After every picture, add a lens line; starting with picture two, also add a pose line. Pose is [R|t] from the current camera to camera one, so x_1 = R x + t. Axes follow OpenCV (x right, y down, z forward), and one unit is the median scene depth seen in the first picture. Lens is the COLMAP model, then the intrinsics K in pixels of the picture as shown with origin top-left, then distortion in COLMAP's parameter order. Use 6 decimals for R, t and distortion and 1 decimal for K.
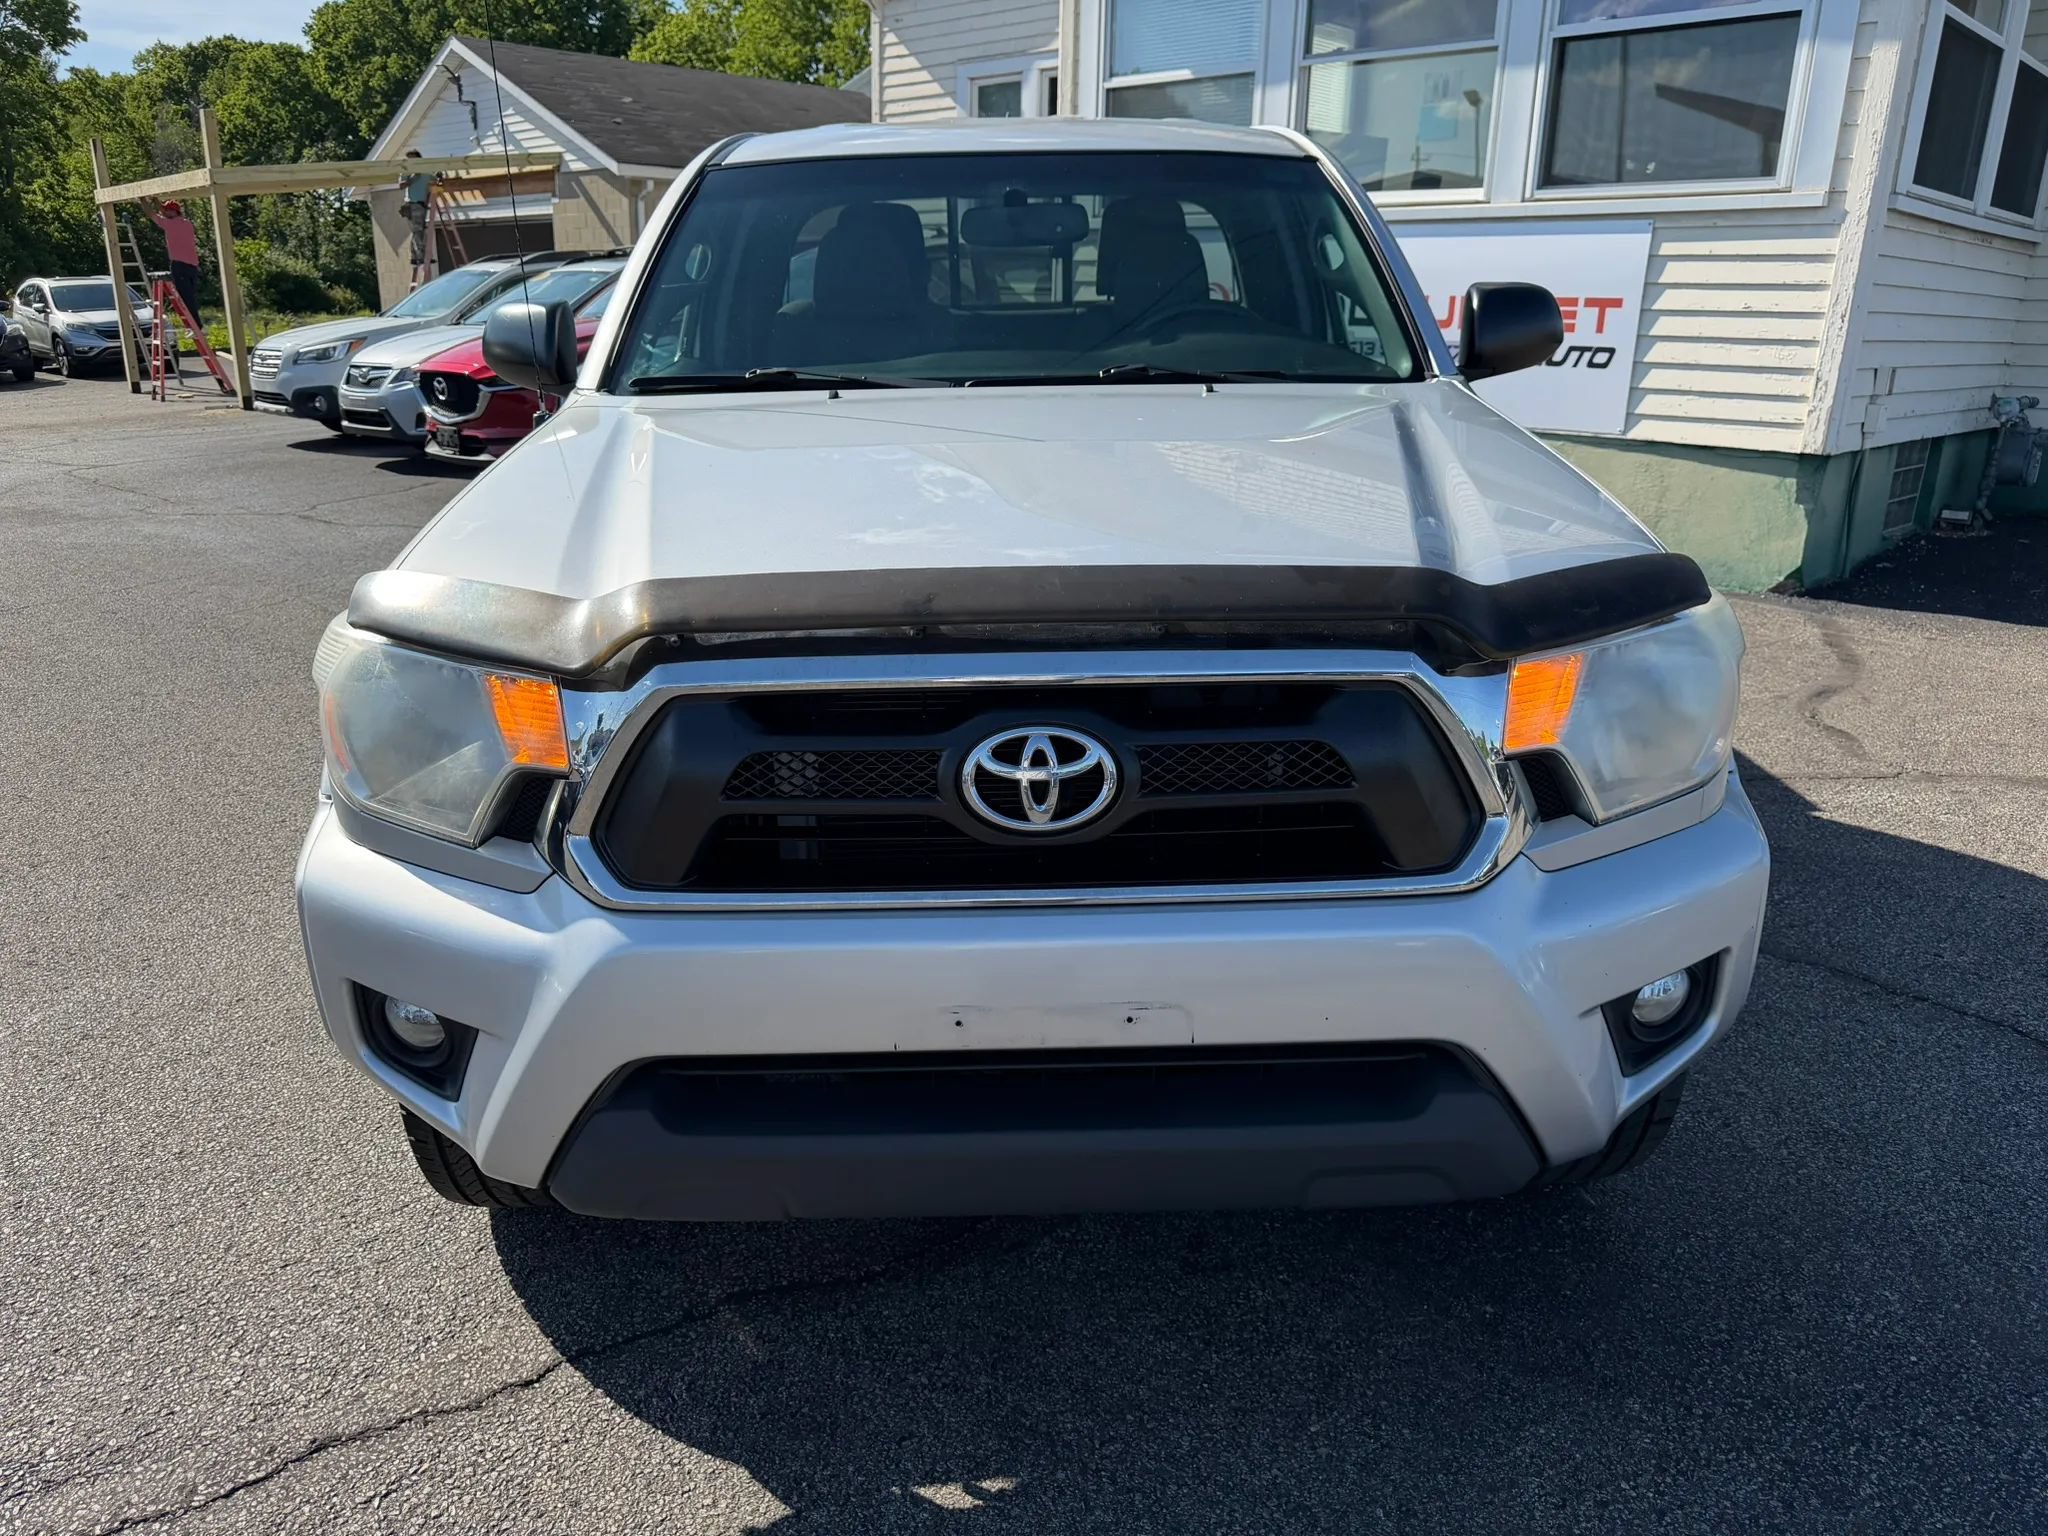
lens RADIAL K [[1451.9, 0, 1024.8], [0, 1451.9, 781.1], [0, 0, 1]] dist [0.000017, -0.000472]
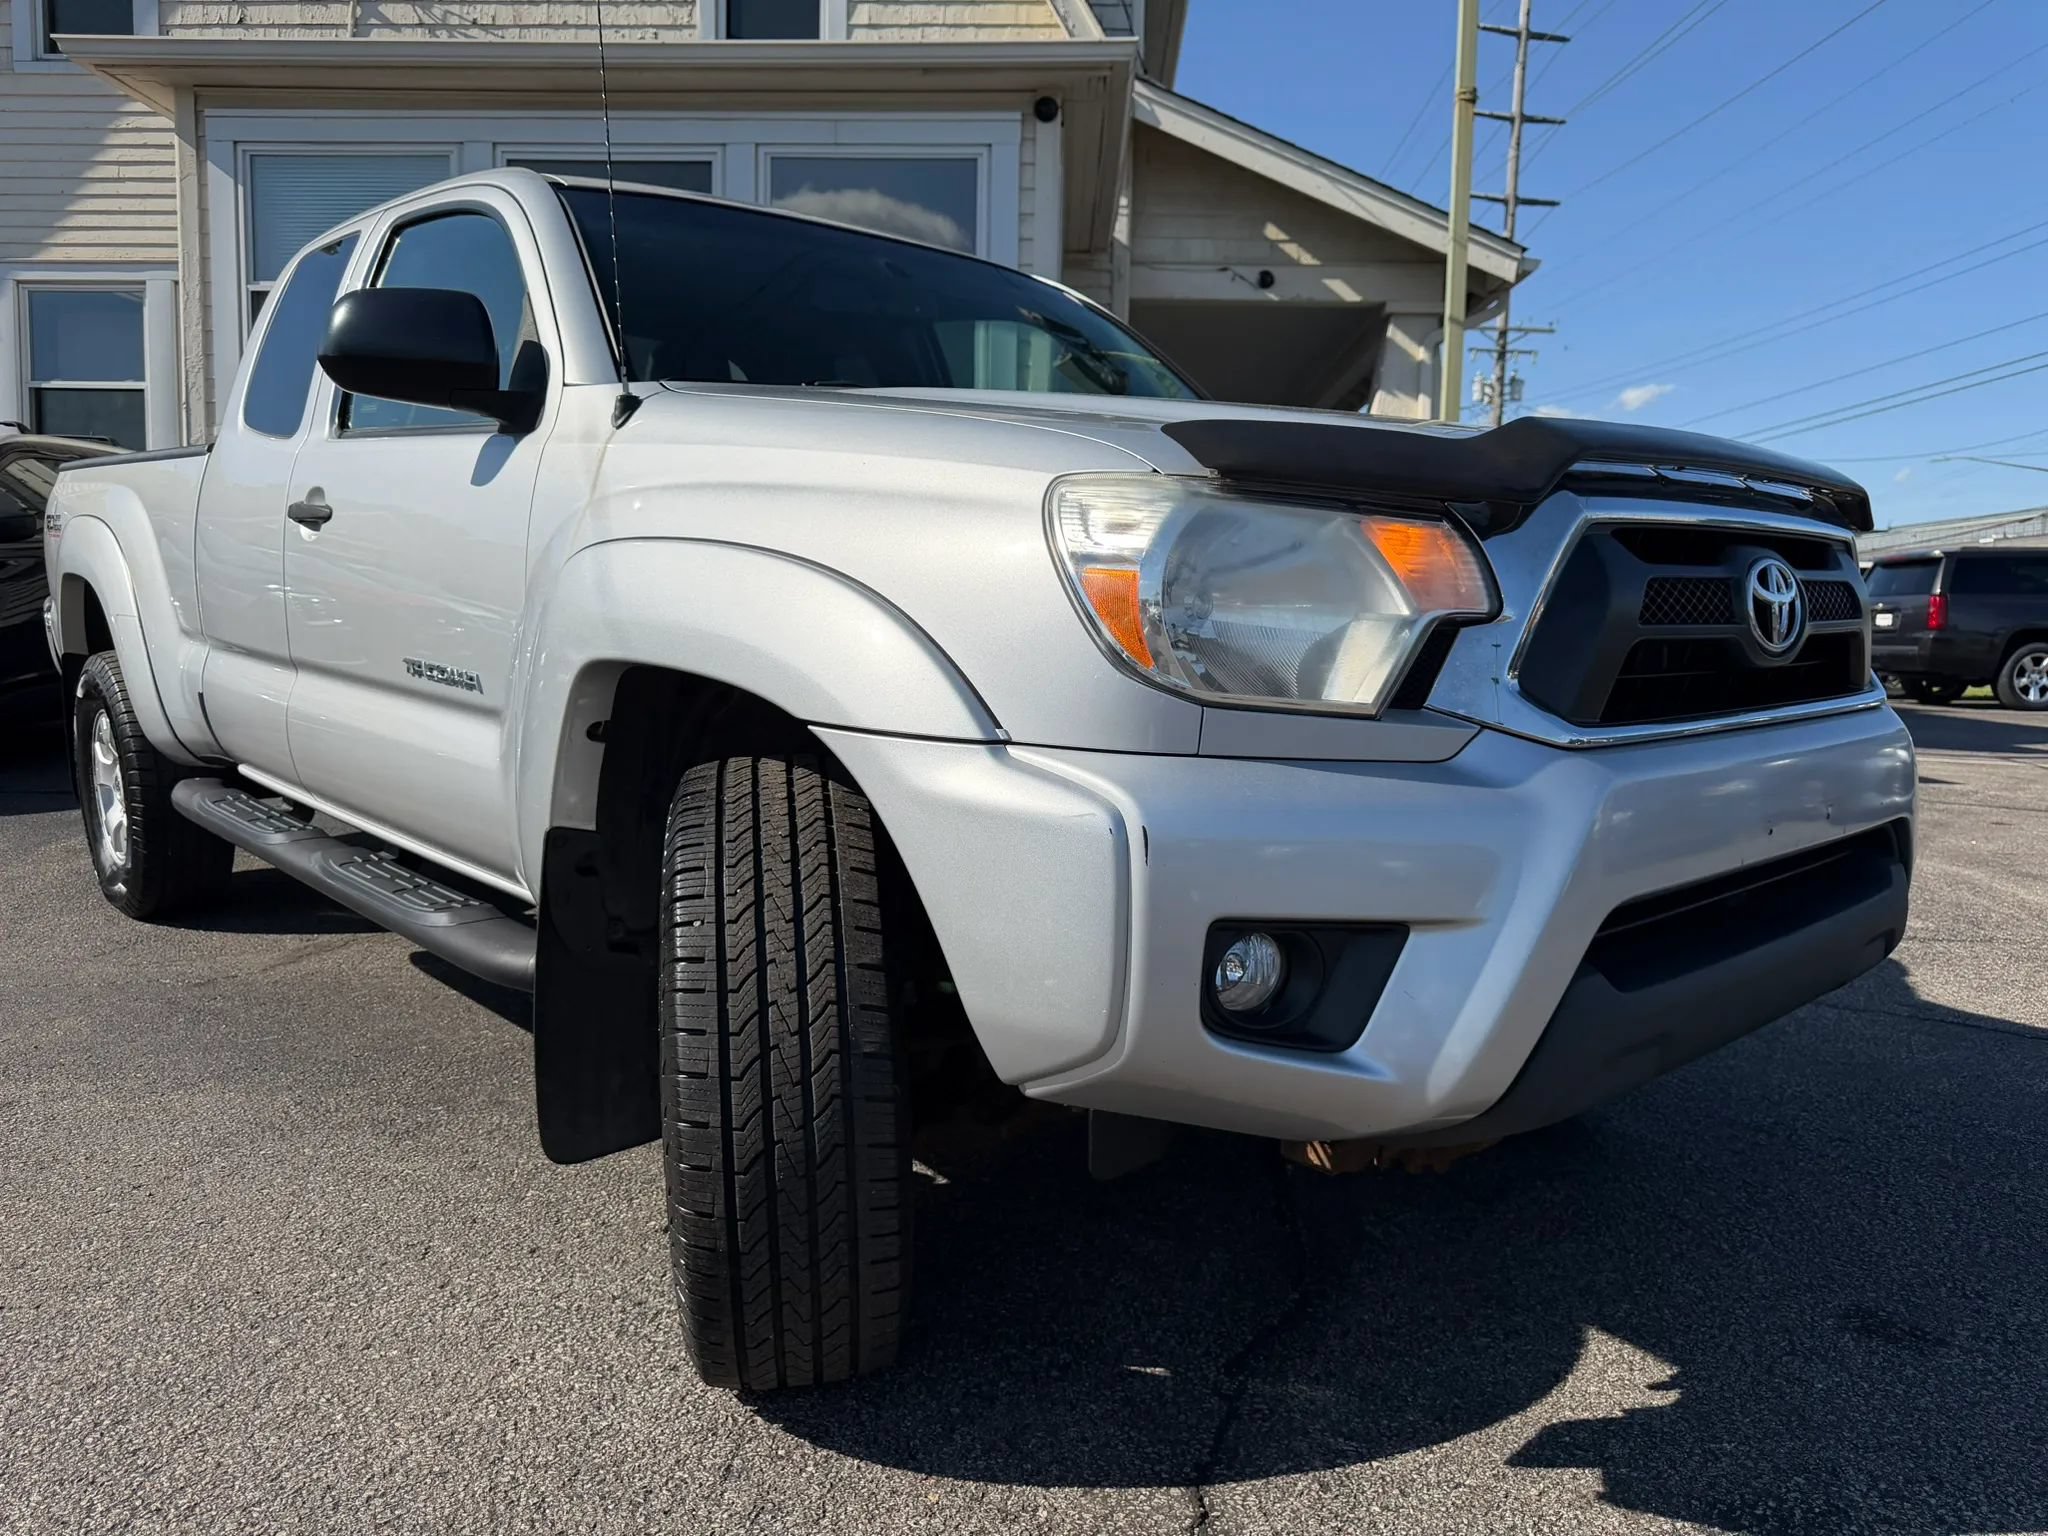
lens RADIAL K [[1469.6, 0, 1030.6], [0, 1469.6, 769.0], [0, 0, 1]] dist [-0.006897, 0.000907]
pose [[0.737450, -0.067279, 0.672043, -0.792363], [0.206878, 0.969700, -0.129935, 0.099639], [-0.642938, 0.234852, 0.729024, 0.354122]]
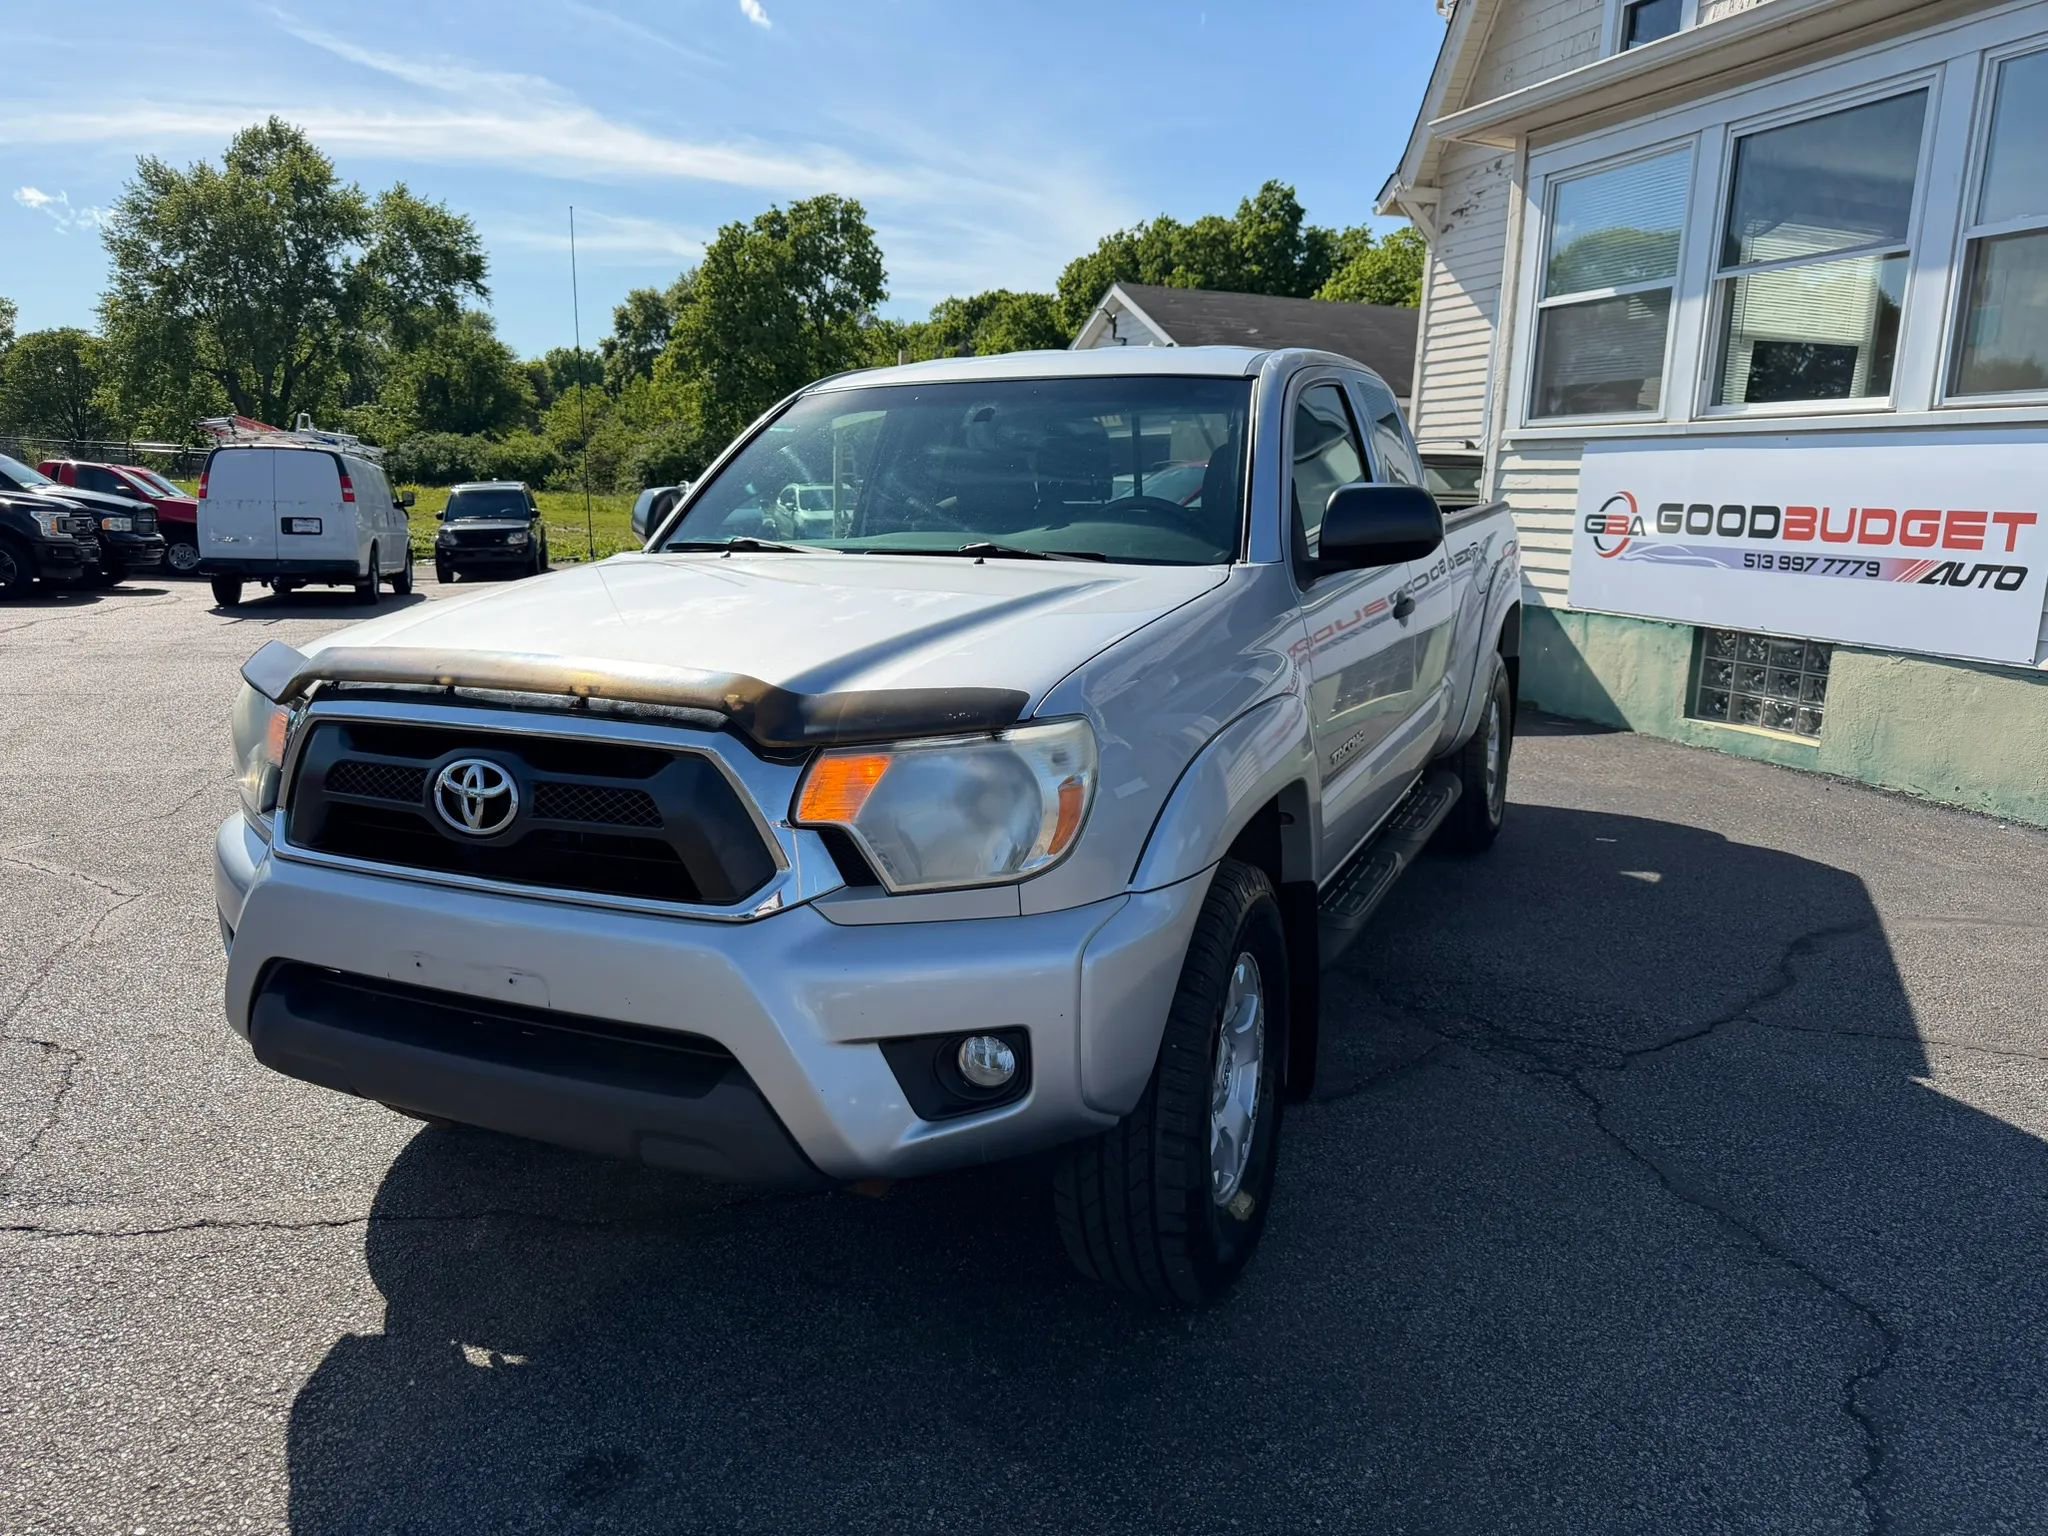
lens RADIAL K [[1451.9, 0, 1024.8], [0, 1451.9, 781.1], [0, 0, 1]] dist [0.000017, -0.000472]
pose [[0.899862, 0.097153, -0.425217, 0.711026], [-0.153689, 0.982979, -0.100654, 0.028615], [0.408201, 0.155926, 0.899477, -0.049305]]
